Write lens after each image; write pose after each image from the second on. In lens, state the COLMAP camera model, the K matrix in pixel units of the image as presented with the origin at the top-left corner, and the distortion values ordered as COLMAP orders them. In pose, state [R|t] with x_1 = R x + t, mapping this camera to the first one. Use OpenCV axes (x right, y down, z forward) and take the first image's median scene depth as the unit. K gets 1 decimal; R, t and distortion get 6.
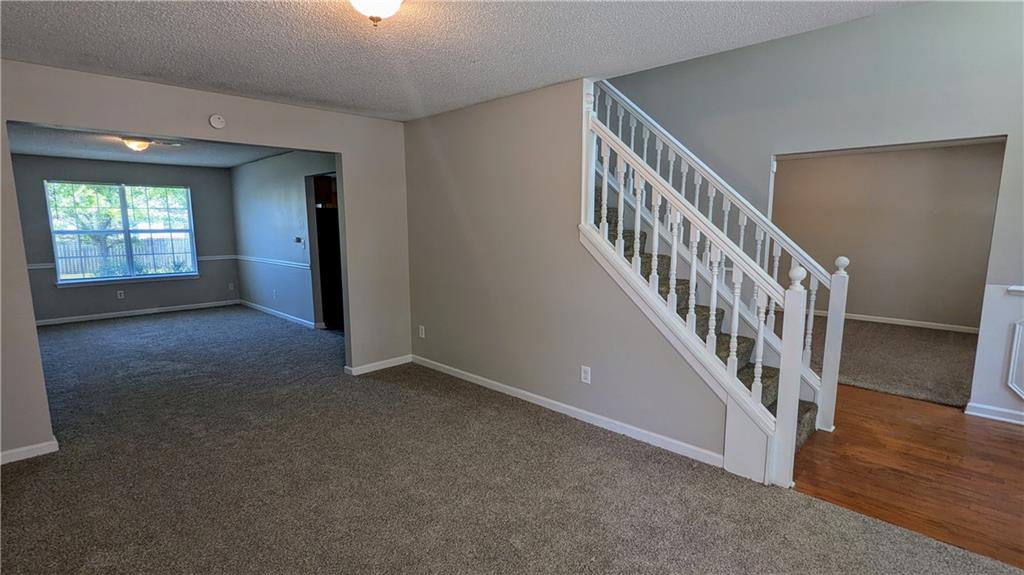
lens RADIAL K [[482.7, 0, 515.7], [0, 482.7, 290.7], [0, 0, 1]] dist [0.000810, -0.000677]
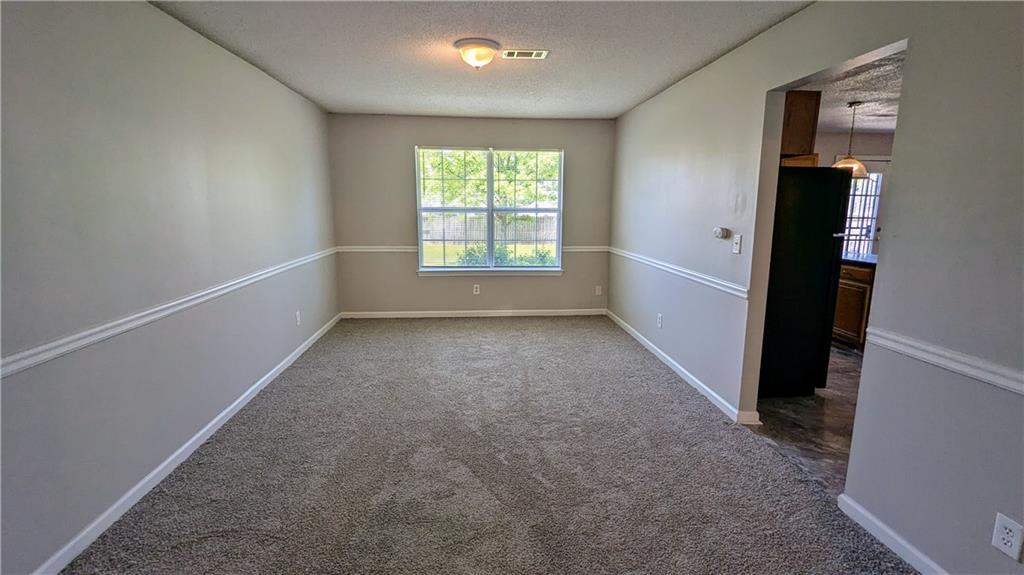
lens RADIAL K [[482.7, 0, 515.7], [0, 482.7, 290.7], [0, 0, 1]] dist [0.000810, -0.000677]
pose [[0.754564, 0.124968, -0.644217, -0.257609], [-0.100121, 0.992130, 0.075187, -0.056421], [0.648543, 0.007766, 0.761138, 0.438619]]
